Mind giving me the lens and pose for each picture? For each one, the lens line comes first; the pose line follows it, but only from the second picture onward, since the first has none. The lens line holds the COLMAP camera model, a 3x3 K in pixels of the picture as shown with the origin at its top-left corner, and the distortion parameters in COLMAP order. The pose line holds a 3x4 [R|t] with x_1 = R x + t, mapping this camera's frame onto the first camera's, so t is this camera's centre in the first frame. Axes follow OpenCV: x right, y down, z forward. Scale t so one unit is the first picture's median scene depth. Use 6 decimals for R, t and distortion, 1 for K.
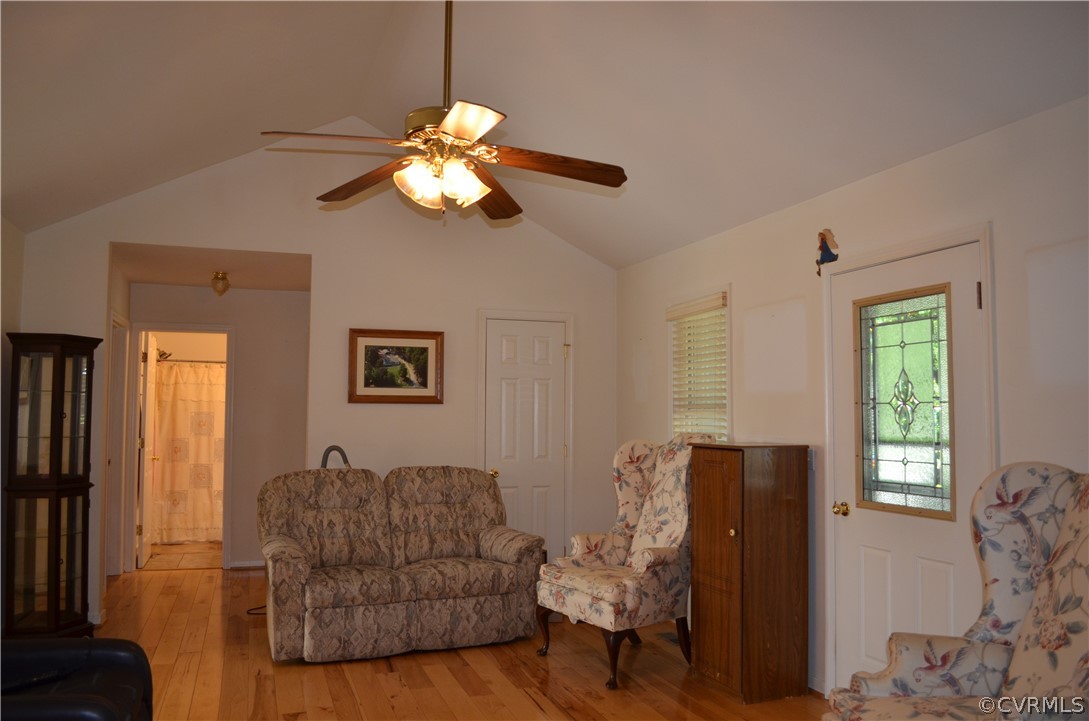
lens RADIAL K [[870.9, 0, 541.1], [0, 870.9, 364.9], [0, 0, 1]] dist [-0.075932, -0.000540]
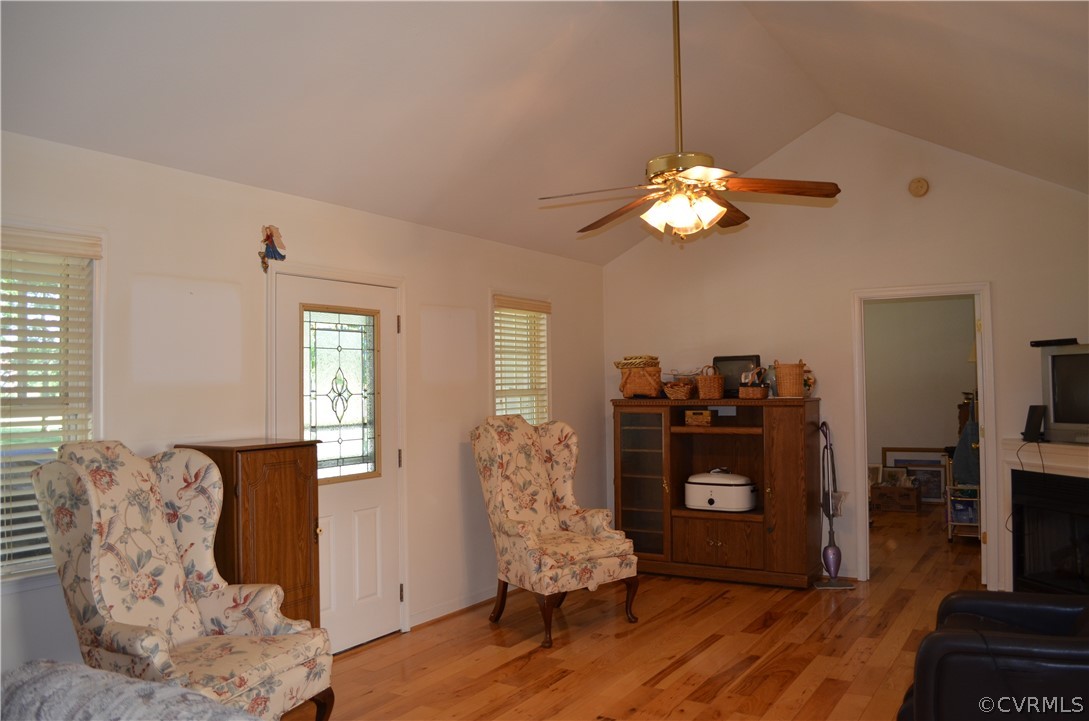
lens RADIAL K [[870.9, 0, 542.2], [0, 870.9, 356.6], [0, 0, 1]] dist [-0.075932, -0.000540]
pose [[-0.636028, 0.015439, 0.771511, -0.678041], [-0.046001, 0.997263, -0.057880, 0.043452], [-0.770293, -0.072303, -0.633577, 1.420860]]
